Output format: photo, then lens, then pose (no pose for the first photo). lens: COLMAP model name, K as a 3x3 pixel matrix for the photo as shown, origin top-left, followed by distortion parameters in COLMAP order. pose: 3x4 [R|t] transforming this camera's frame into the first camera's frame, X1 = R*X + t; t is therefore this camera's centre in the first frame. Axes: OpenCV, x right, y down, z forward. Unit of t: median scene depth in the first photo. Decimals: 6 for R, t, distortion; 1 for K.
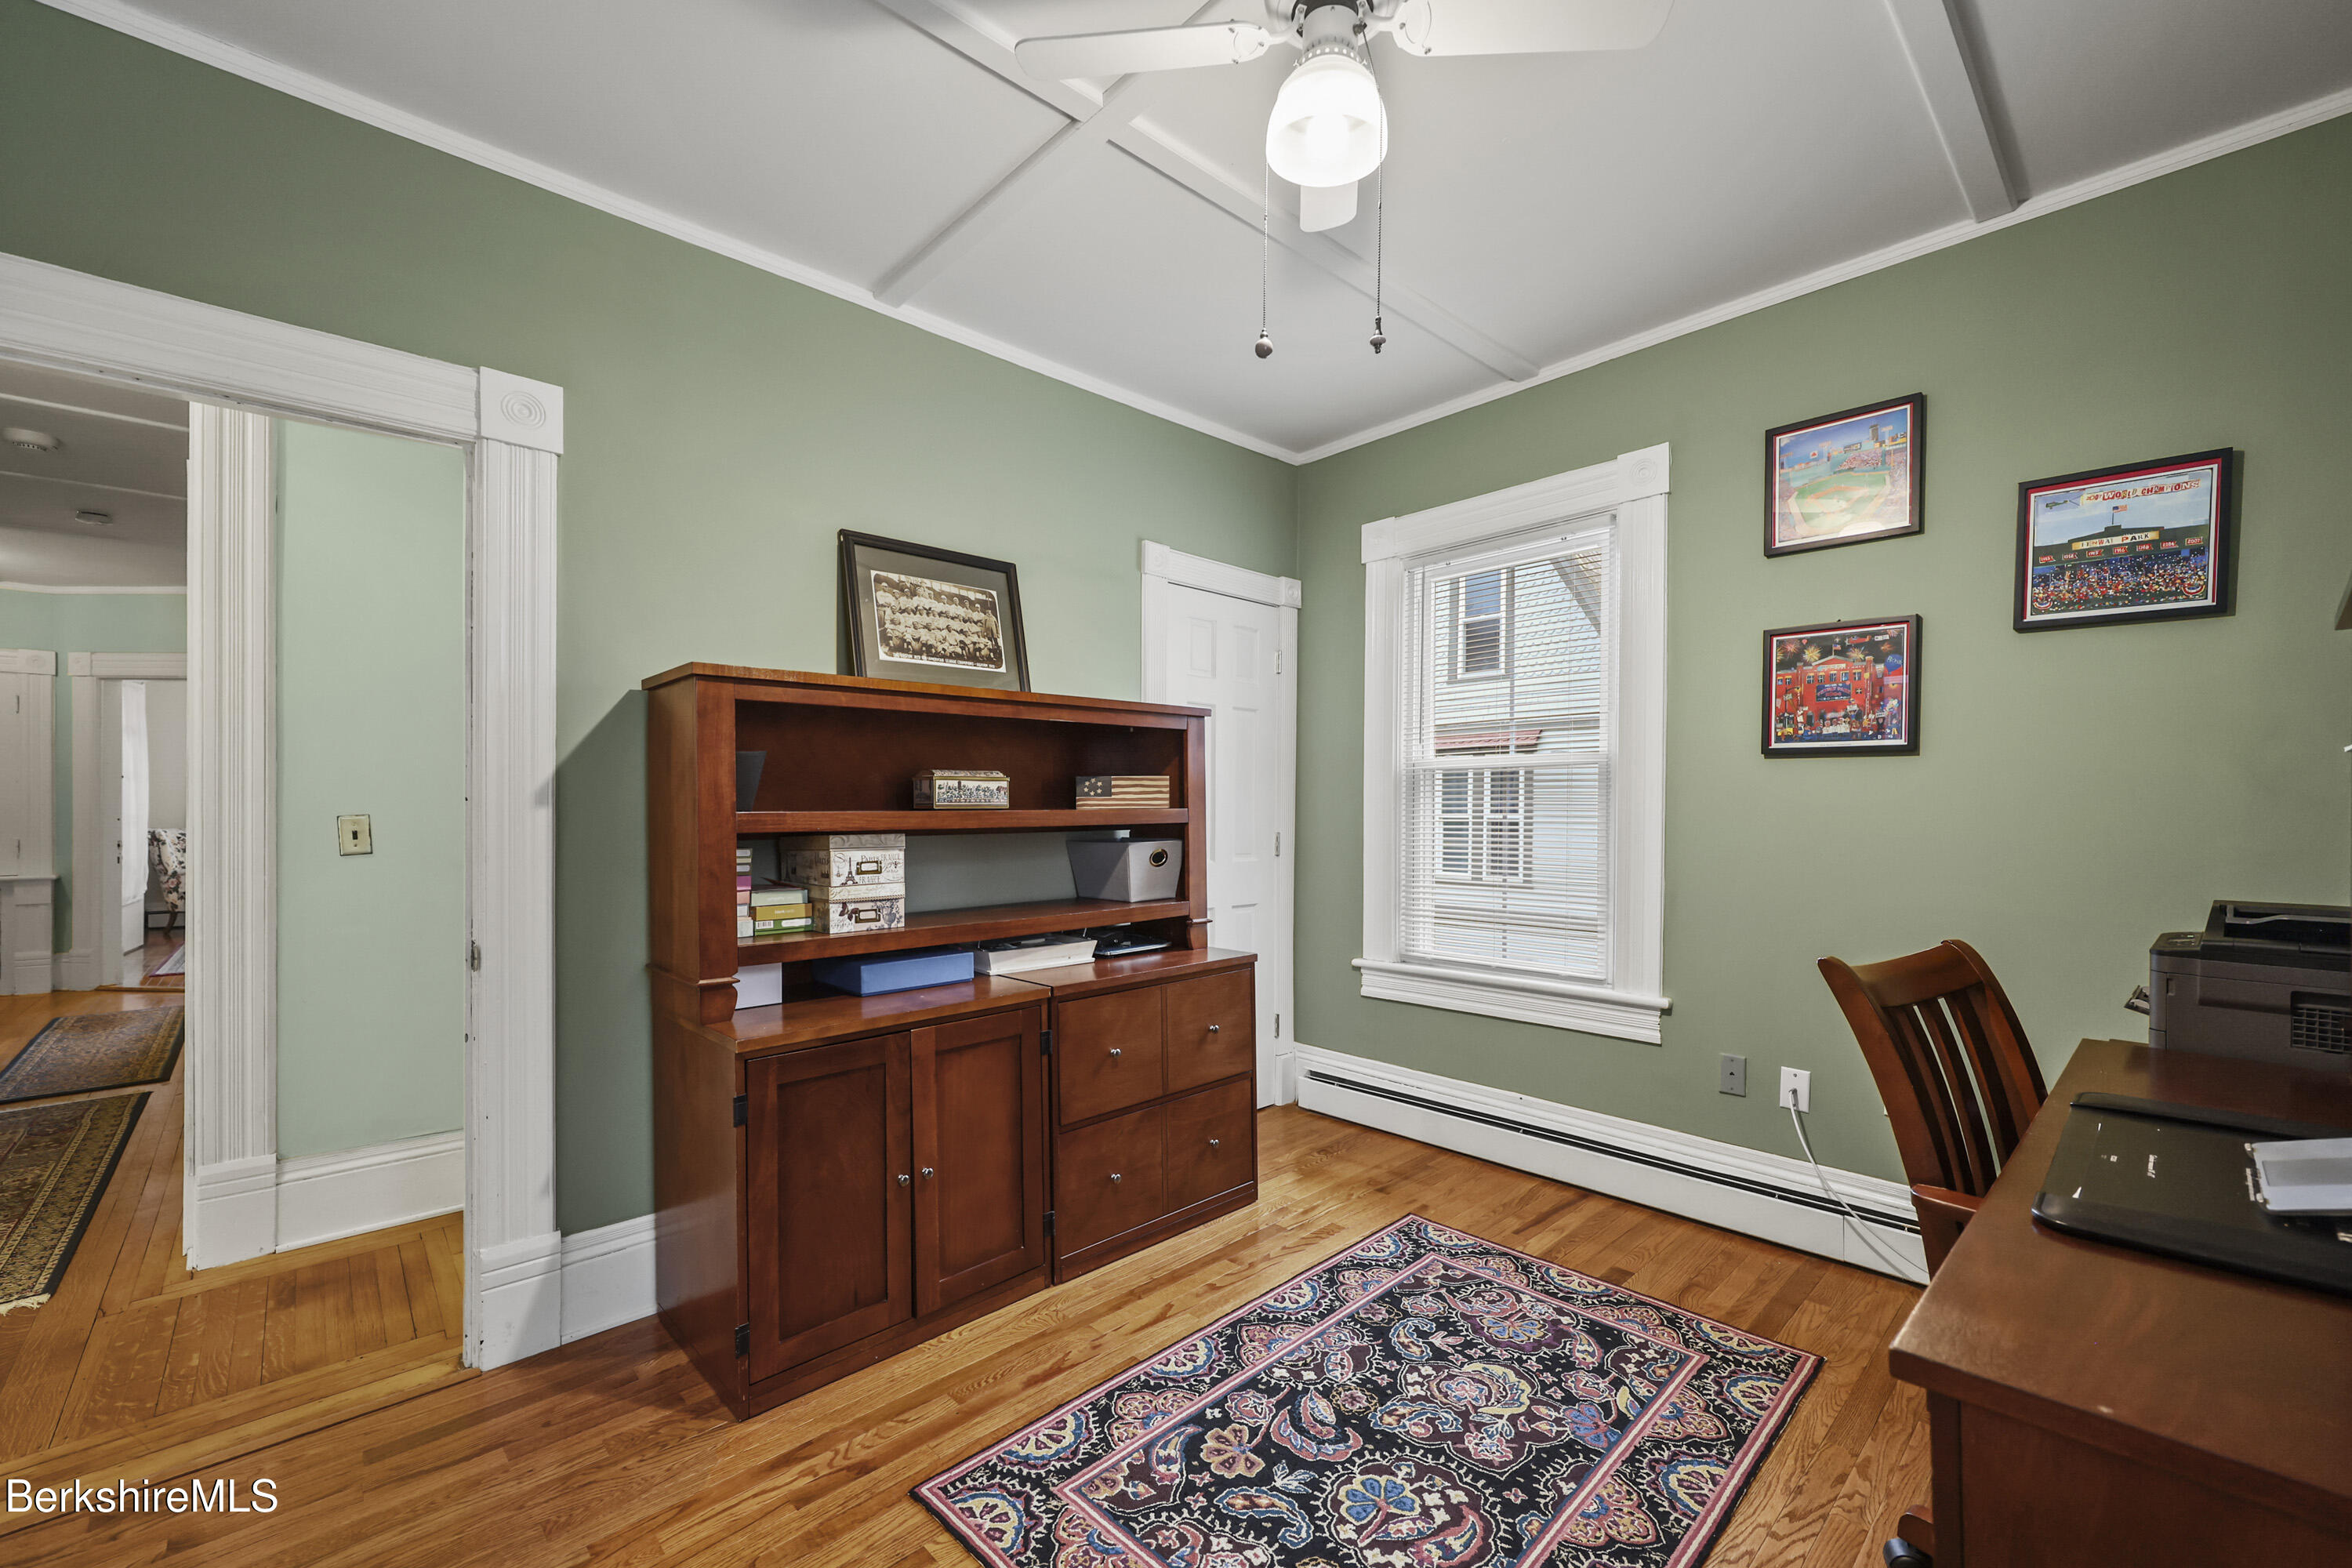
lens RADIAL K [[959.5, 0, 1182.0], [0, 959.5, 801.3], [0, 0, 1]] dist [0.000331, -0.000213]
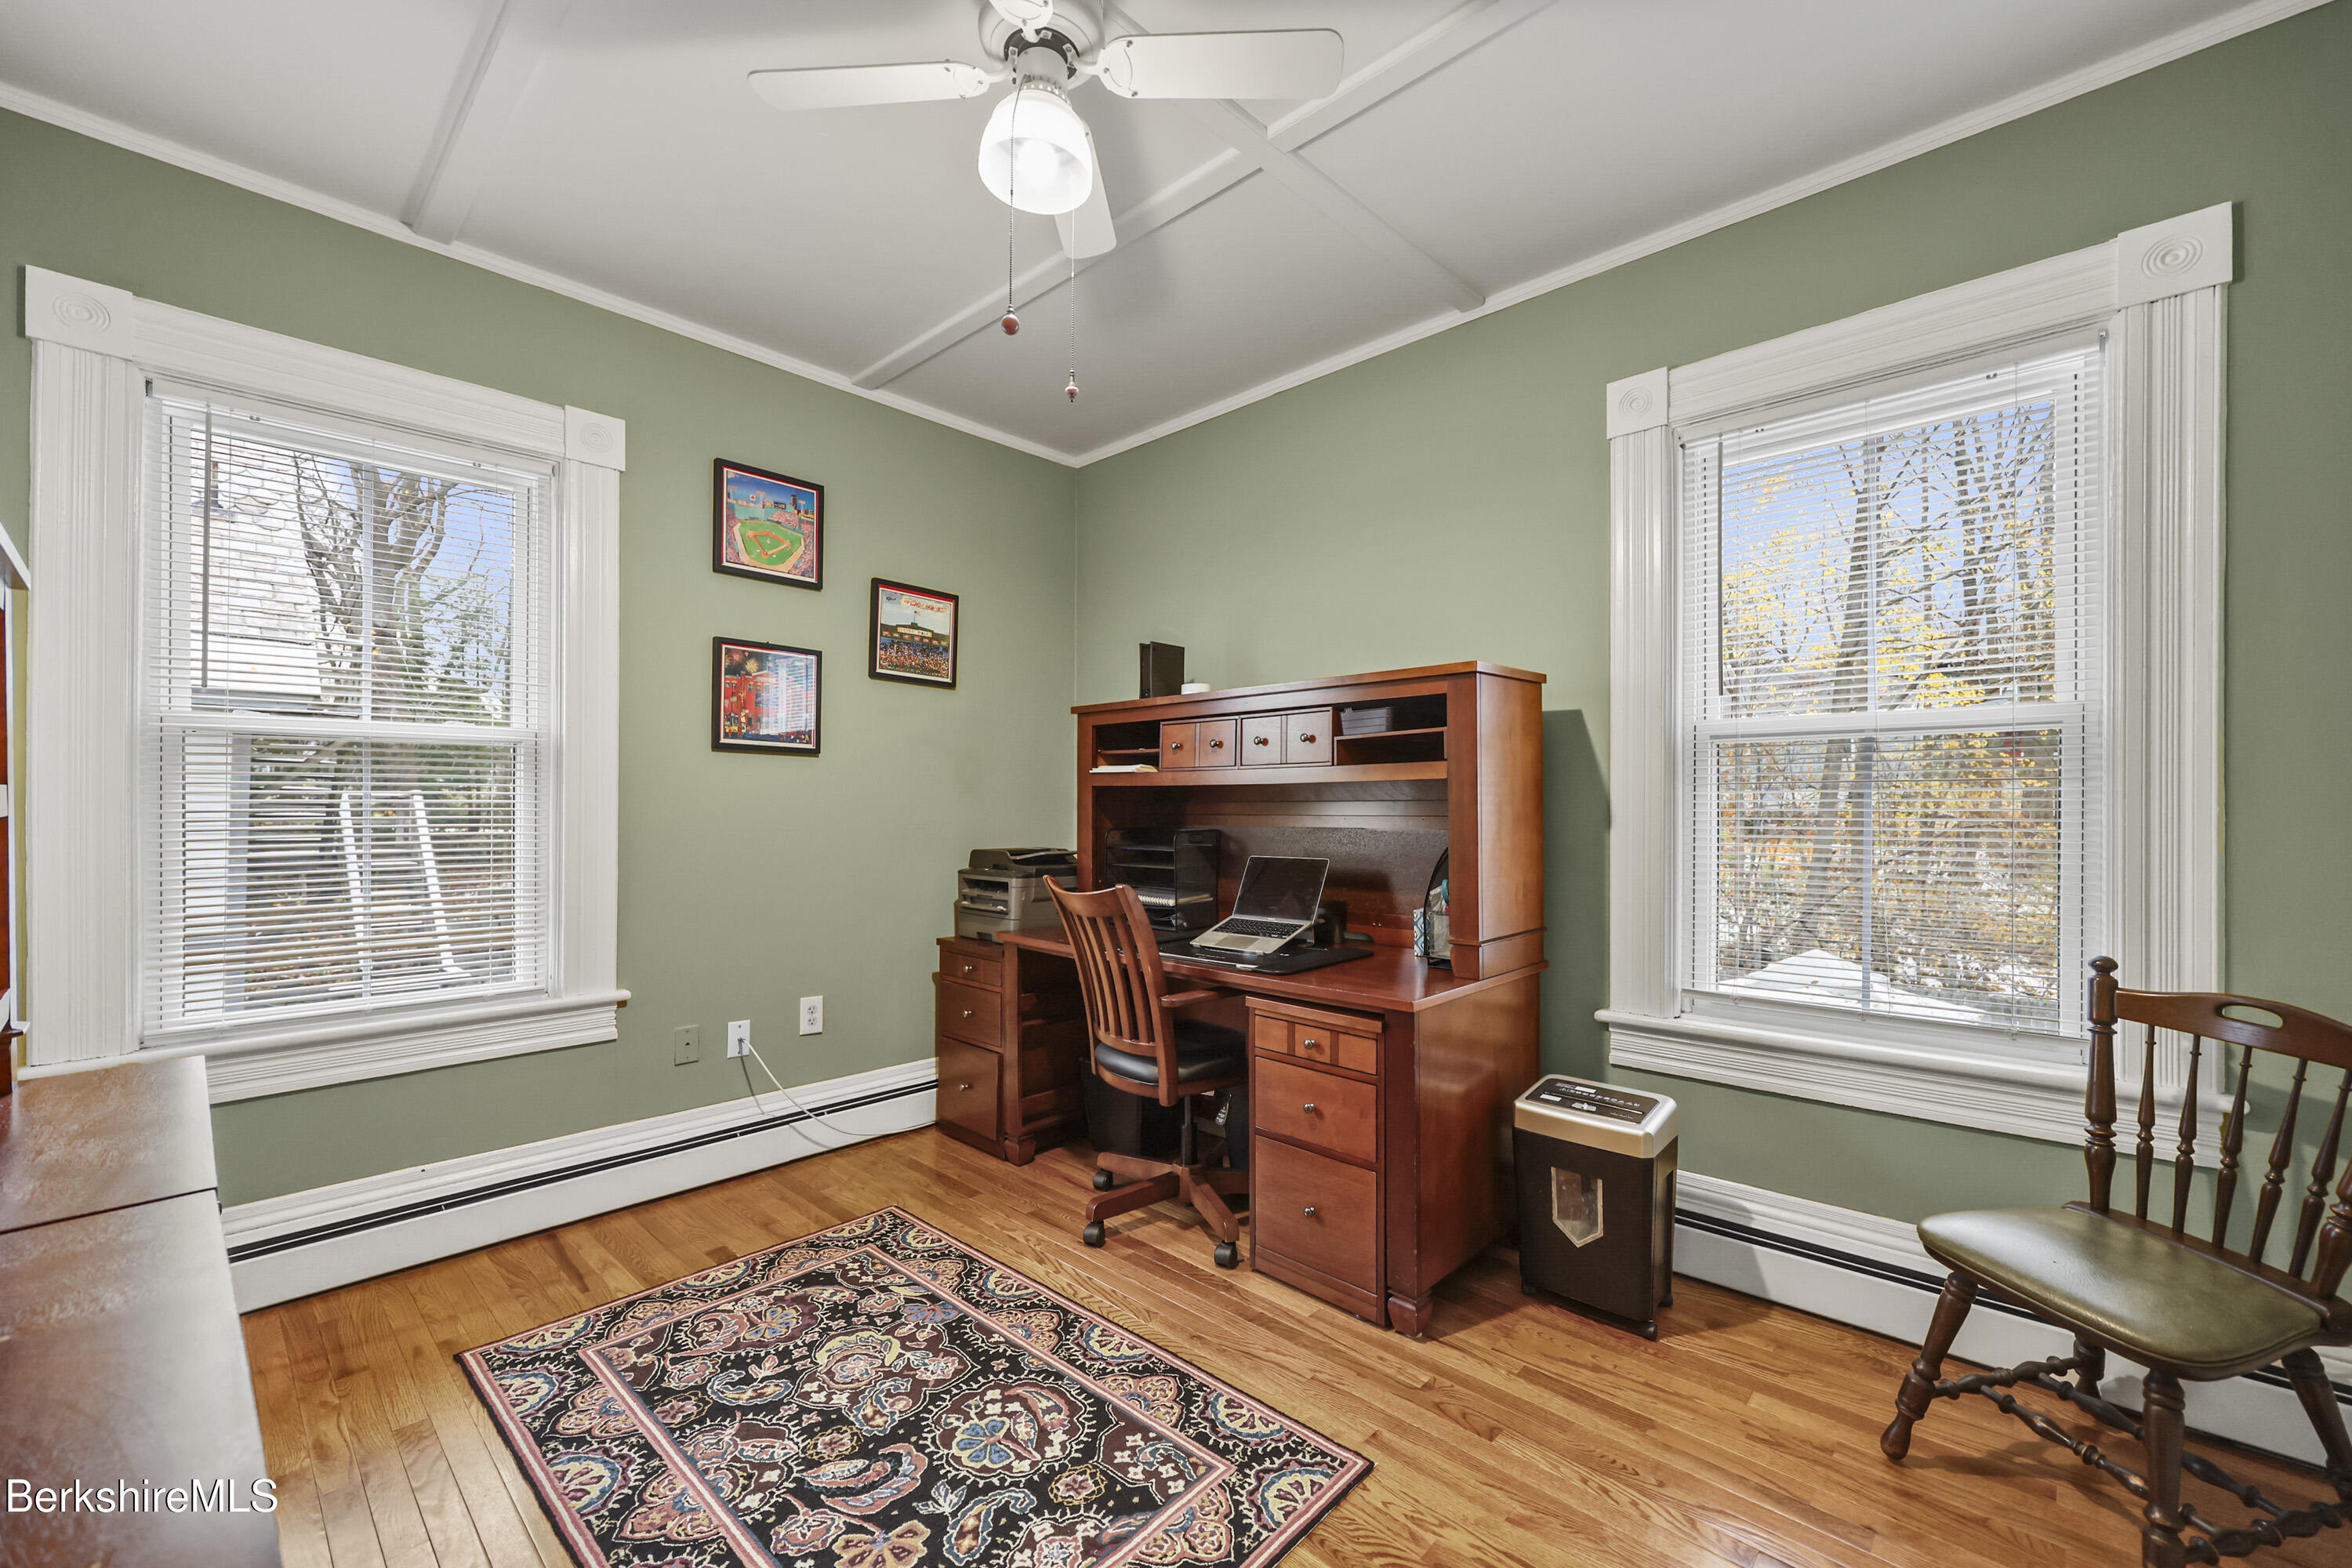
lens RADIAL K [[959.5, 0, 1182.0], [0, 959.5, 801.3], [0, 0, 1]] dist [0.000331, -0.000213]
pose [[-0.062391, 0.003954, 0.998044, -0.678558], [-0.010522, 0.999934, -0.004620, 0.015613], [-0.997996, -0.010789, -0.062345, 0.665473]]
